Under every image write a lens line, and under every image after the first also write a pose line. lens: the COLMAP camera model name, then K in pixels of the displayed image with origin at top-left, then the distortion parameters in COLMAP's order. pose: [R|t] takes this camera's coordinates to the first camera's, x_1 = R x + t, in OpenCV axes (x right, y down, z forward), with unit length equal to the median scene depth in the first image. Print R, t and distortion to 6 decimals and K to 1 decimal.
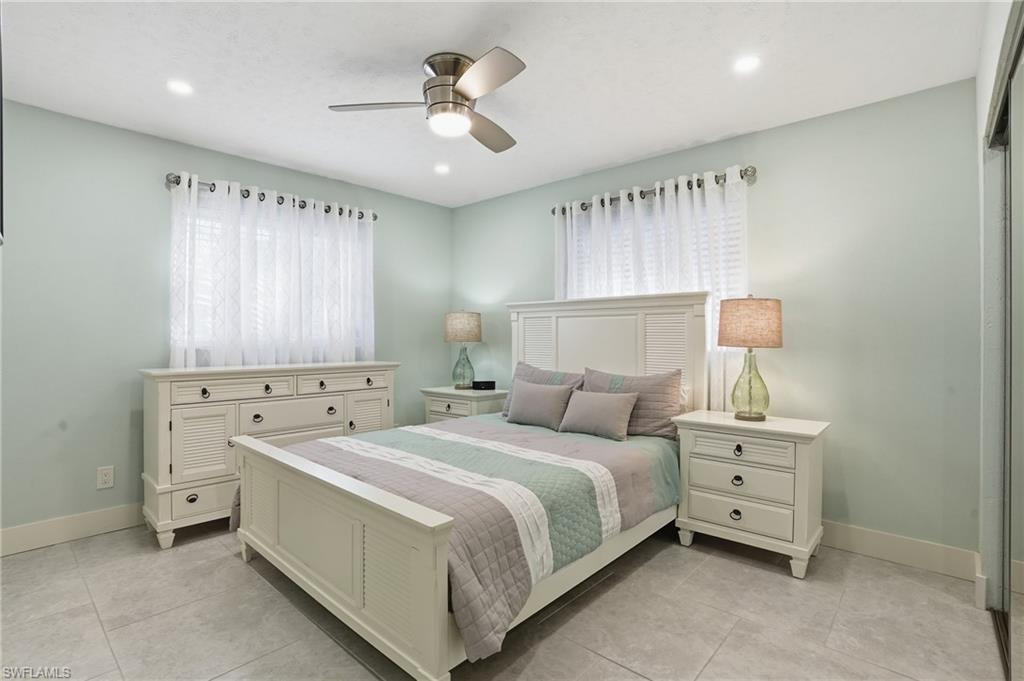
lens RADIAL K [[480.8, 0, 504.8], [0, 480.8, 331.7], [0, 0, 1]] dist [-0.056267, 0.016420]
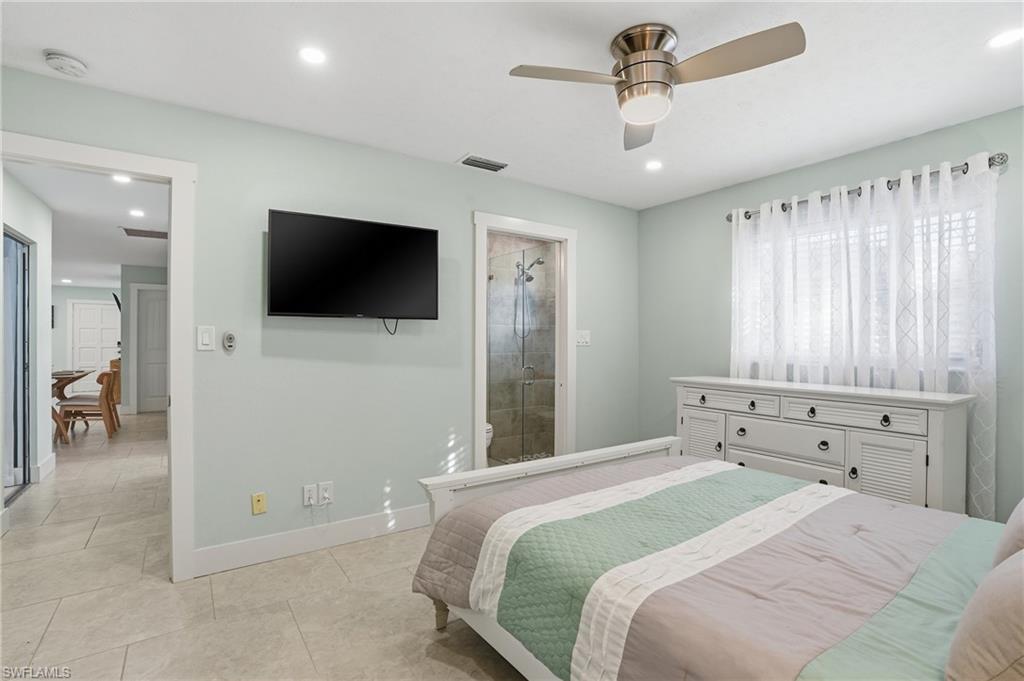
lens RADIAL K [[480.8, 0, 507.3], [0, 480.8, 343.2], [0, 0, 1]] dist [-0.056267, 0.016420]
pose [[-0.217946, -0.002332, -0.975958, 0.524774], [0.001268, 0.999996, -0.002673, -0.007680], [0.975960, -0.001820, -0.217942, 0.634843]]
